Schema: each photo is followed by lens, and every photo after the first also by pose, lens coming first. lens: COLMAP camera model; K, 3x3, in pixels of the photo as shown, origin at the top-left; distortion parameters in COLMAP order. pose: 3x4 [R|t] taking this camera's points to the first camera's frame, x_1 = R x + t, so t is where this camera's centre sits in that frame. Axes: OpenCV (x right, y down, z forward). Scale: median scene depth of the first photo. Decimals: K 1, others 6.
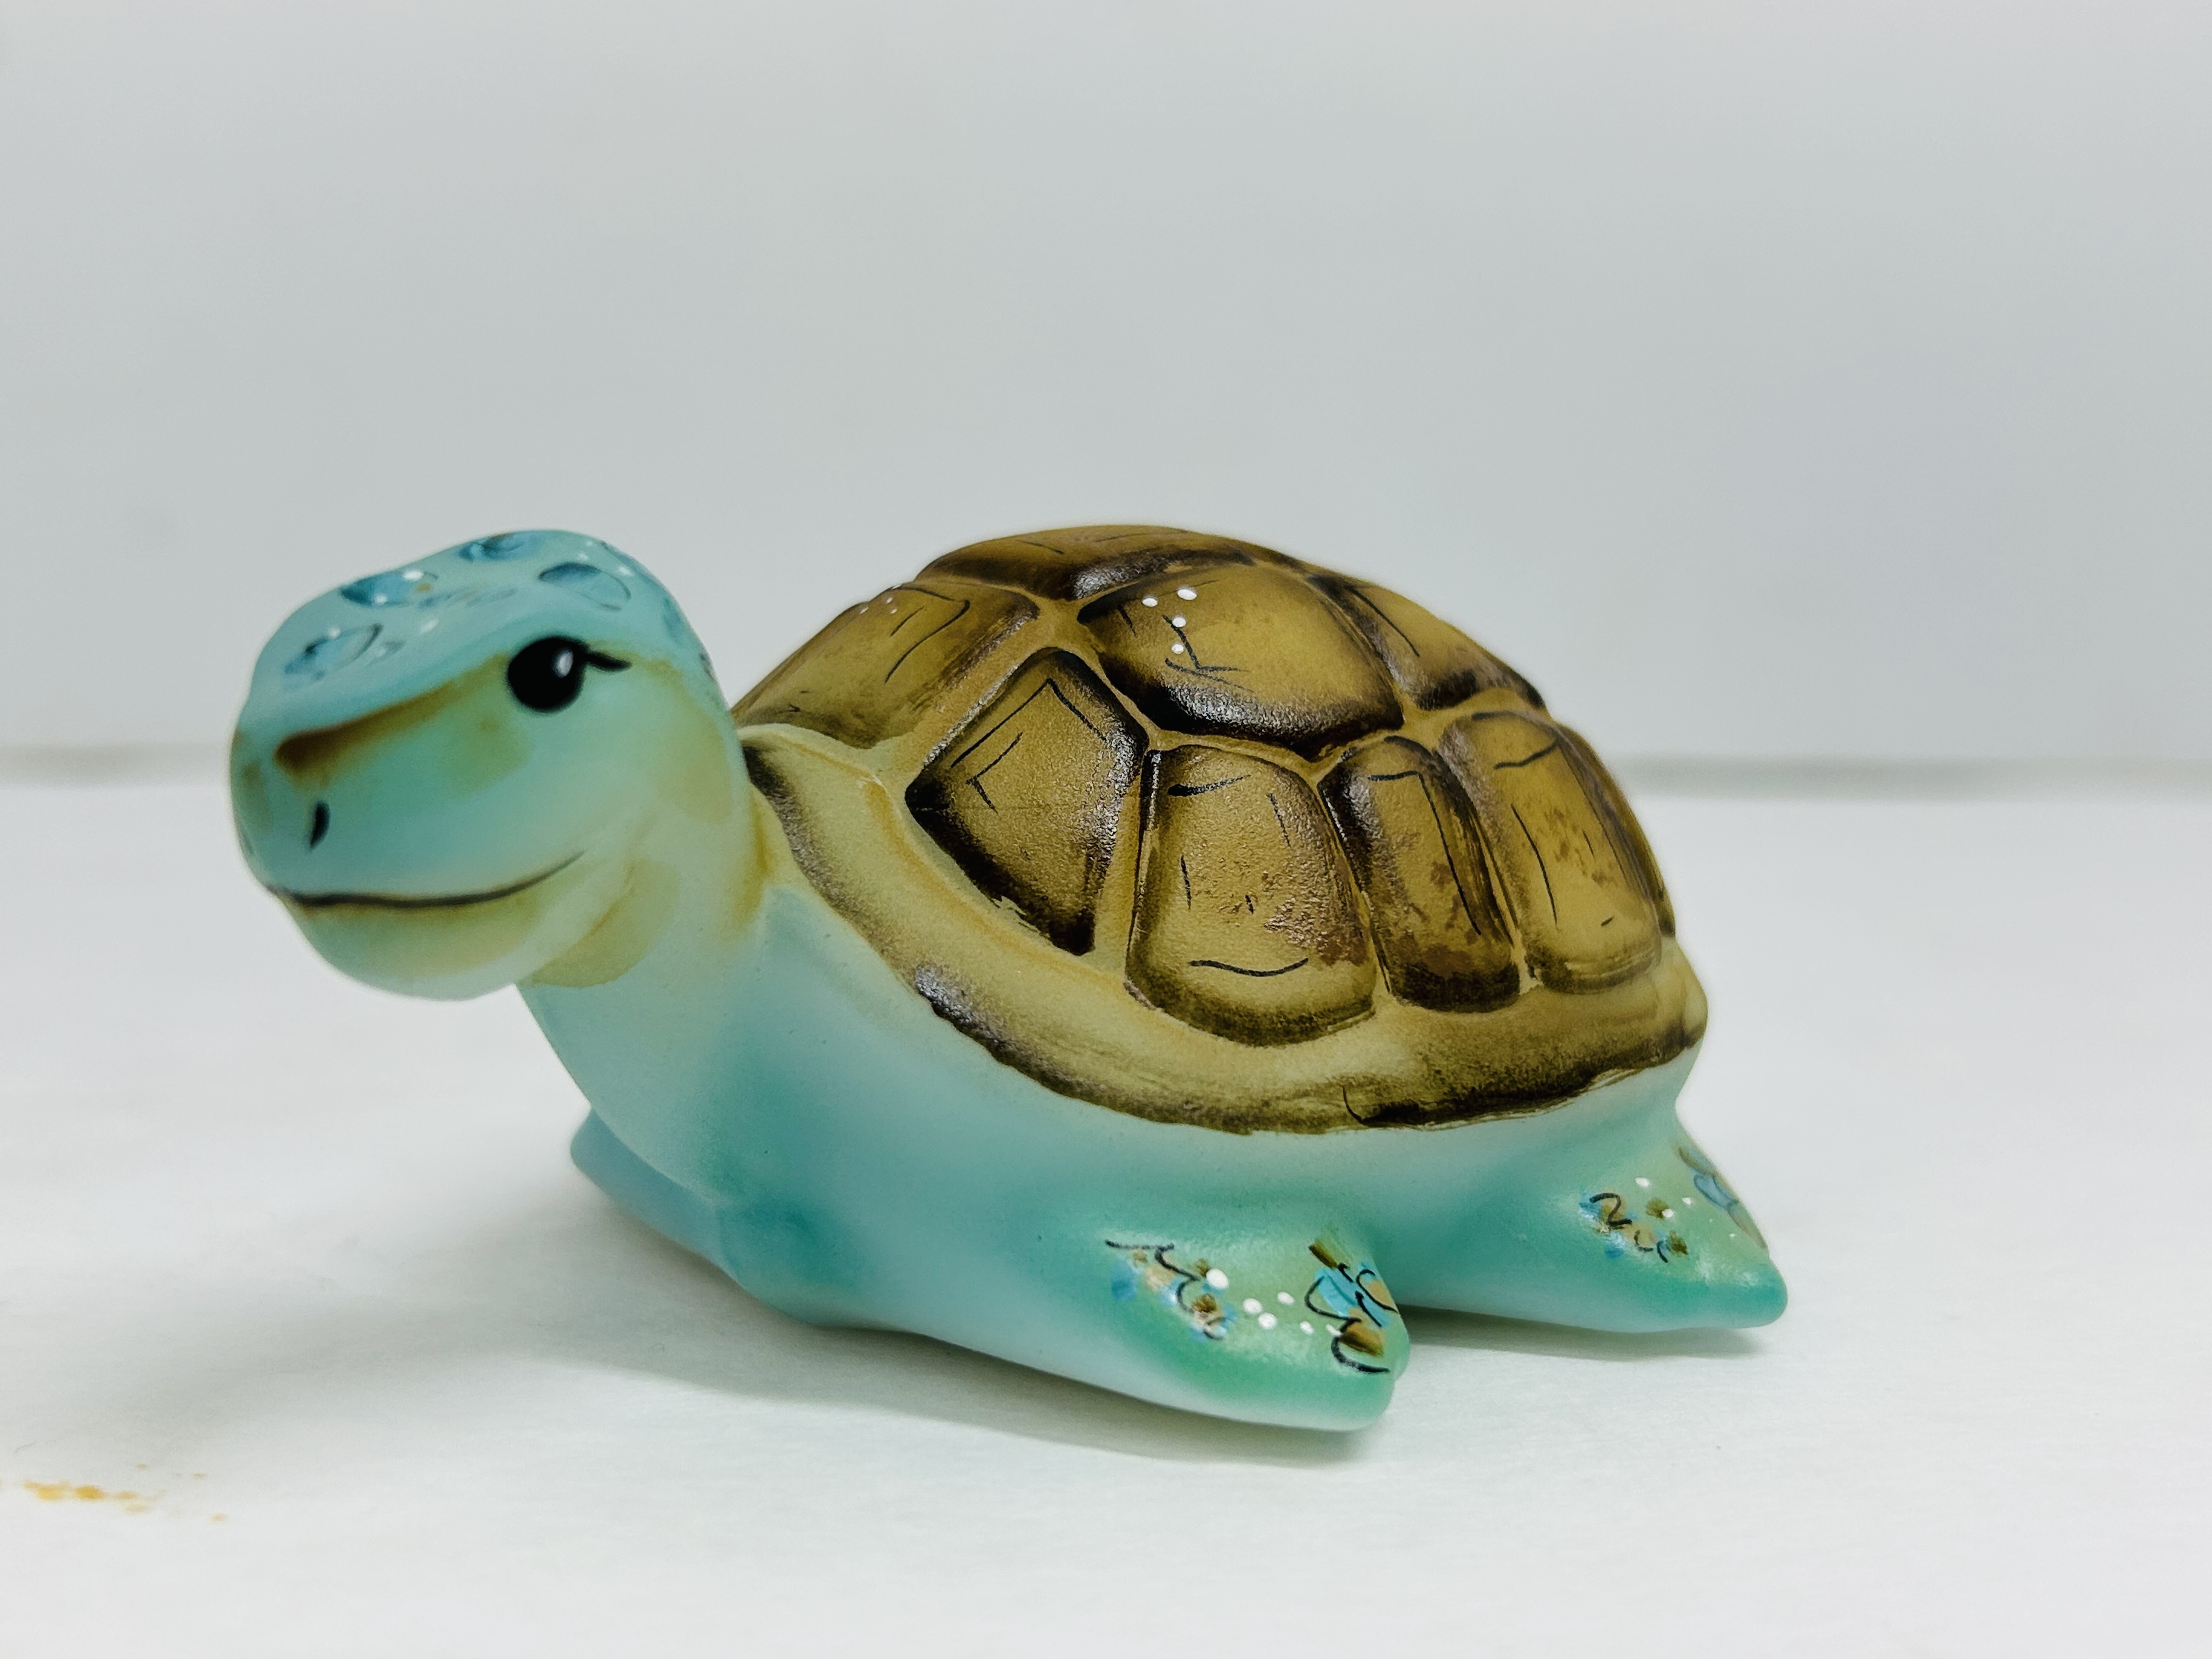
lens RADIAL K [[2349.3, 0, 1106.0], [0, 2349.3, 829.5], [0, 0, 1]] dist [0.149321, -0.003831]
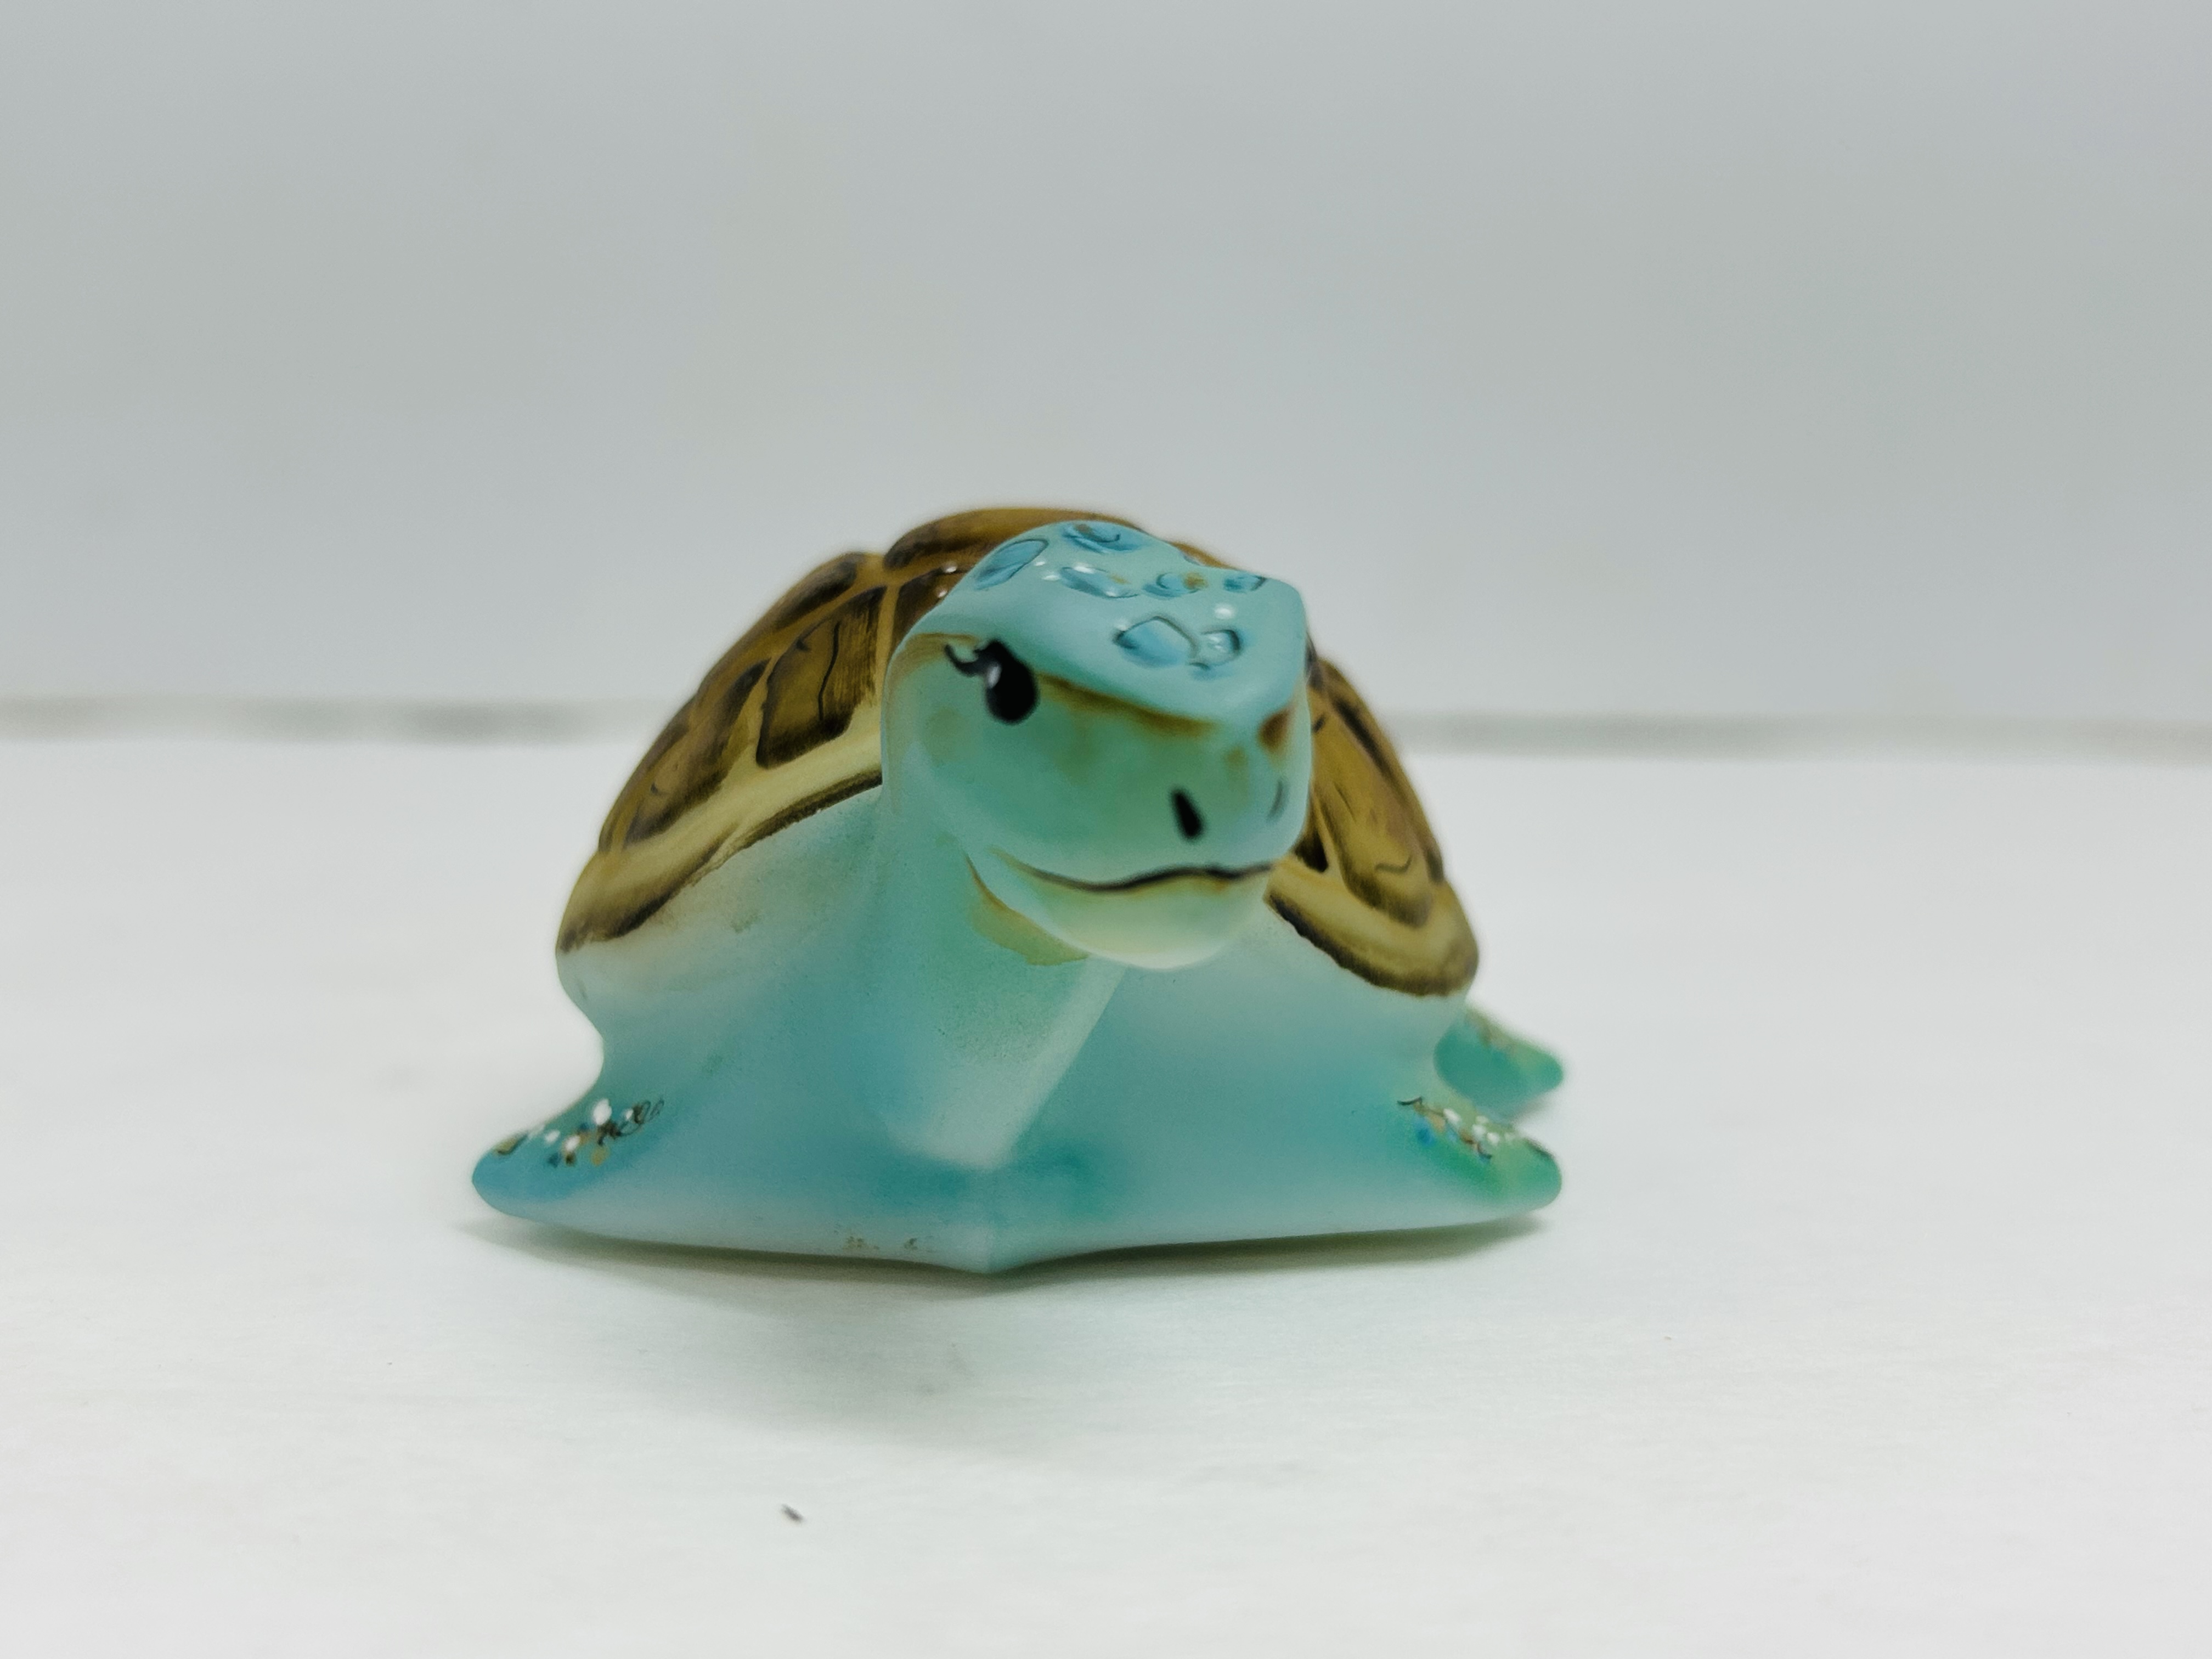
lens RADIAL K [[2425.1, 0, 1106.0], [0, 2425.1, 829.5], [0, 0, 1]] dist [0.022296, -0.002081]
pose [[0.665951, -0.102602, 0.738906, -0.948761], [0.108028, 0.993320, 0.040567, -0.027756], [-0.738133, 0.052807, 0.672586, 0.262812]]
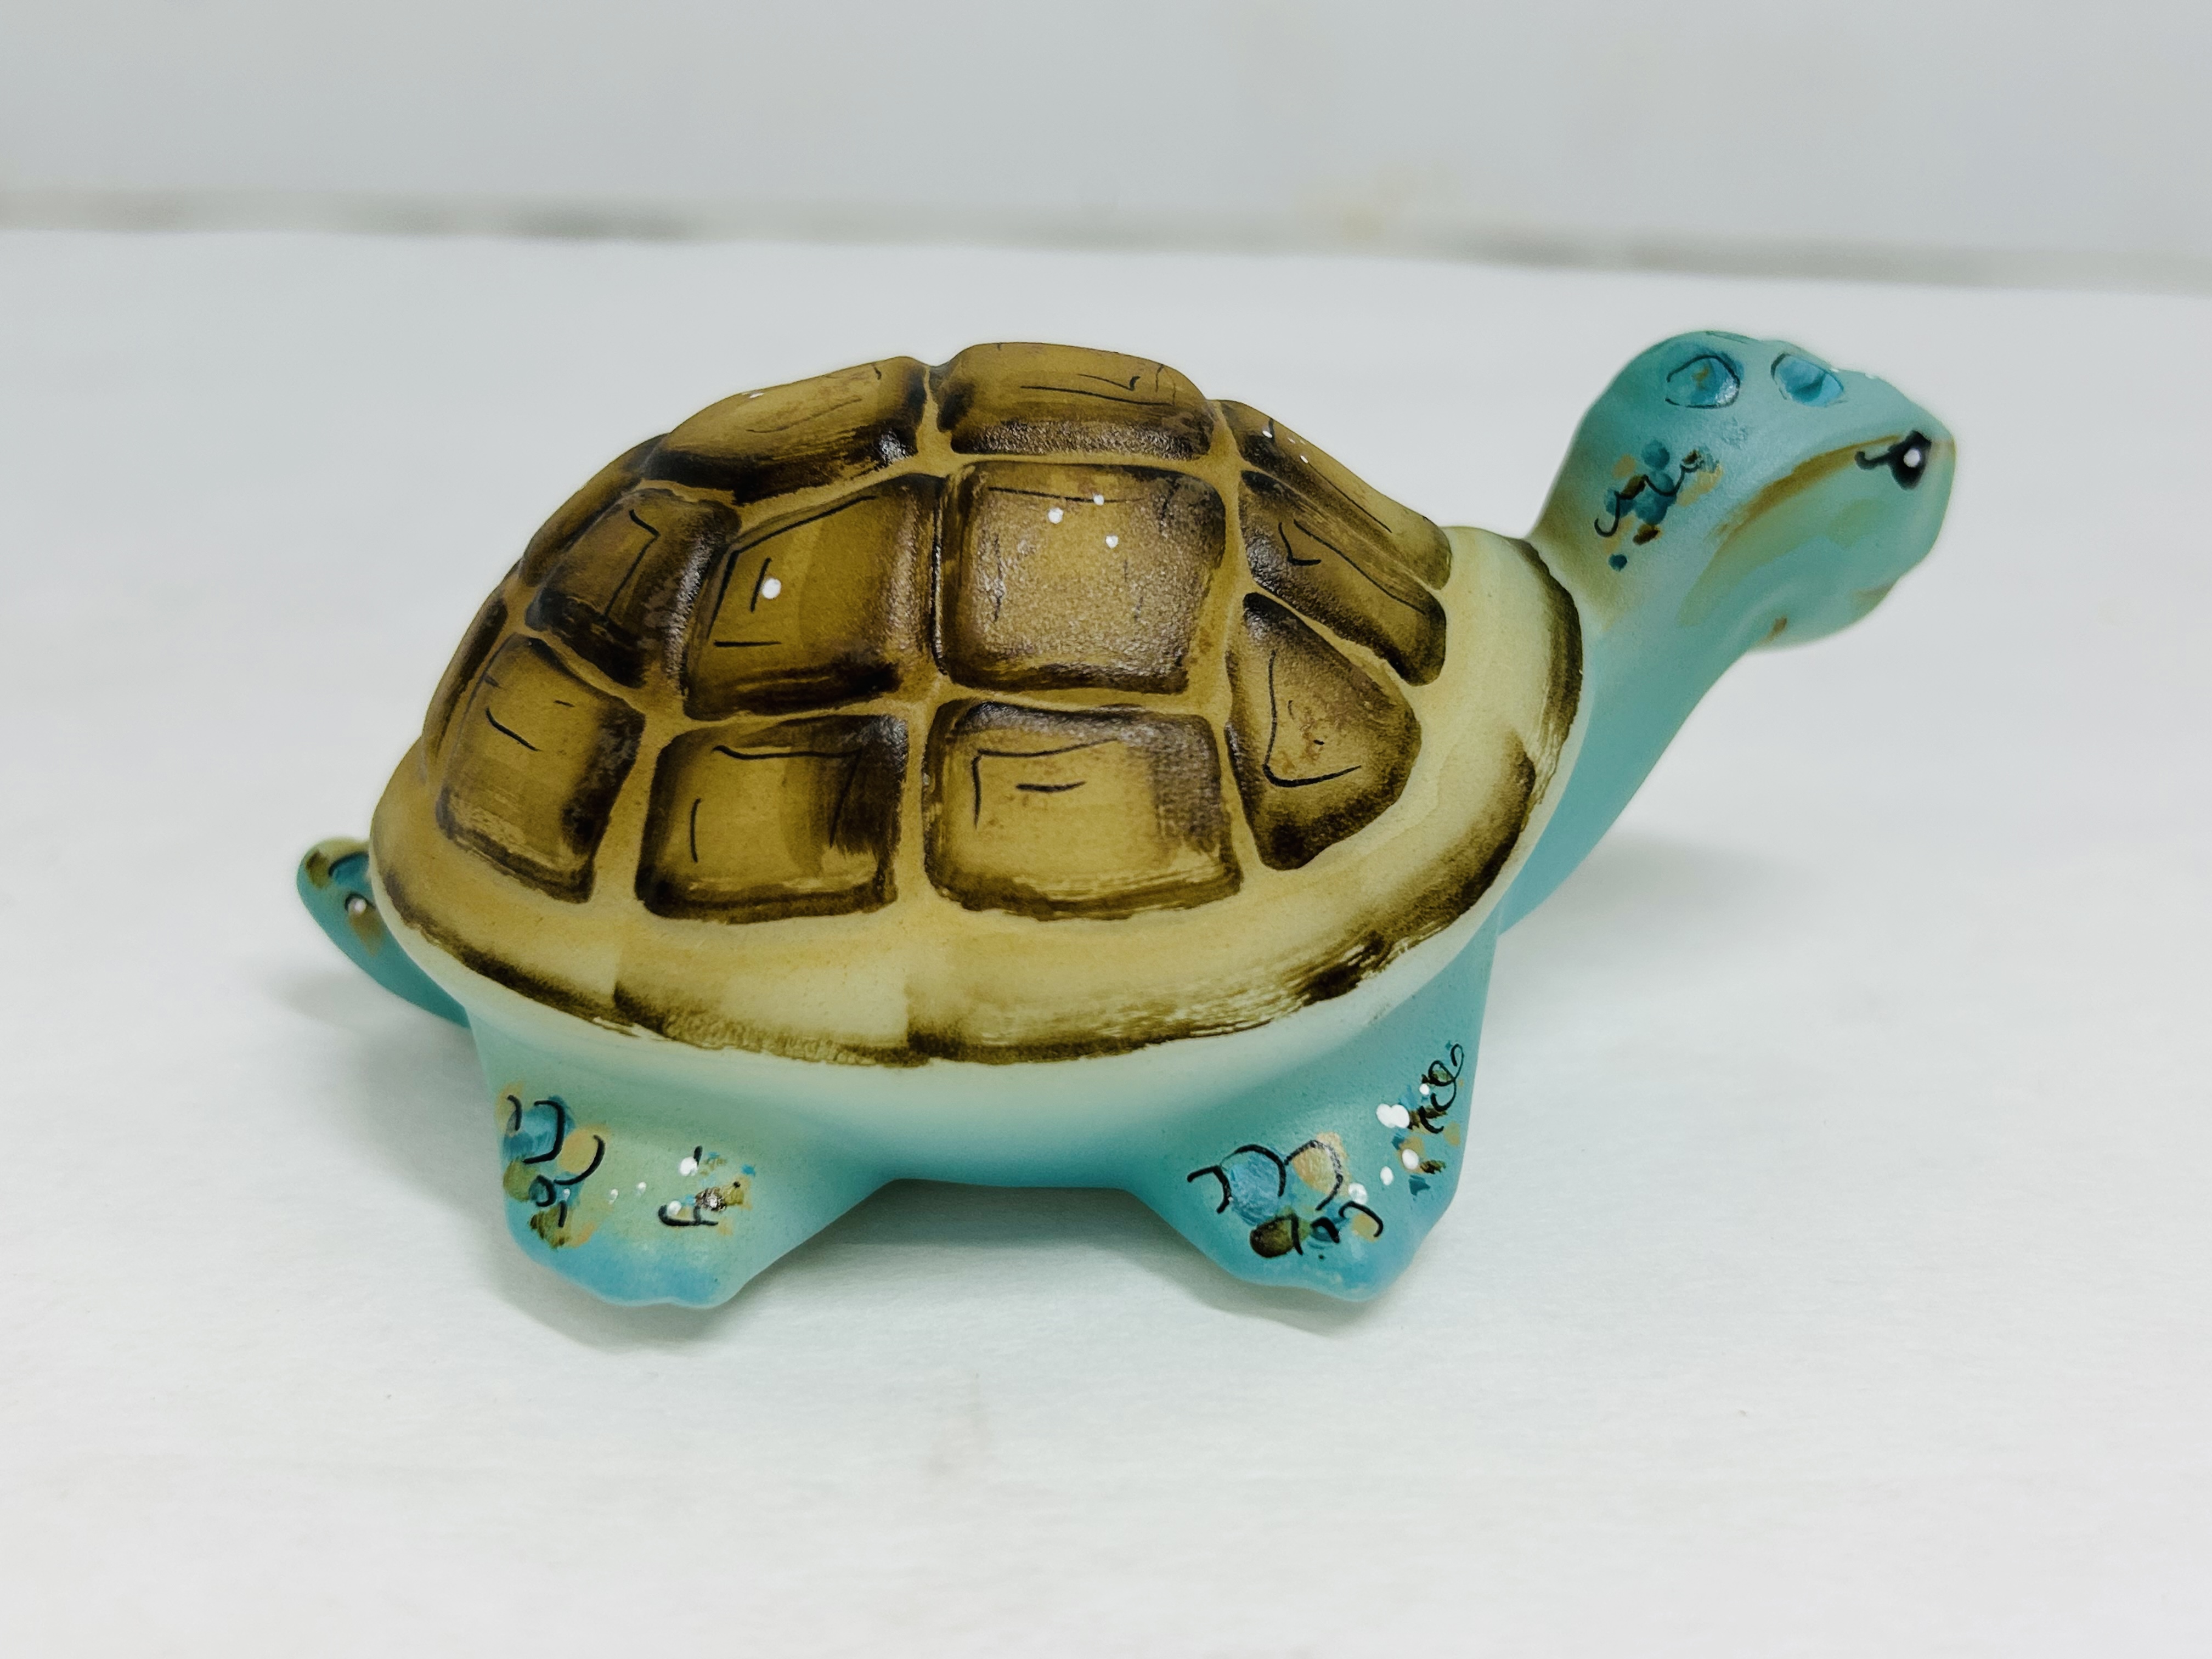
lens RADIAL K [[2349.3, 0, 1106.0], [0, 2349.3, 829.5], [0, 0, 1]] dist [0.149321, -0.003831]
pose [[-0.774011, -0.271063, 0.572217, -0.713193], [0.094654, 0.844040, 0.527861, -0.545975], [-0.626057, 0.462733, -0.627639, 1.946624]]
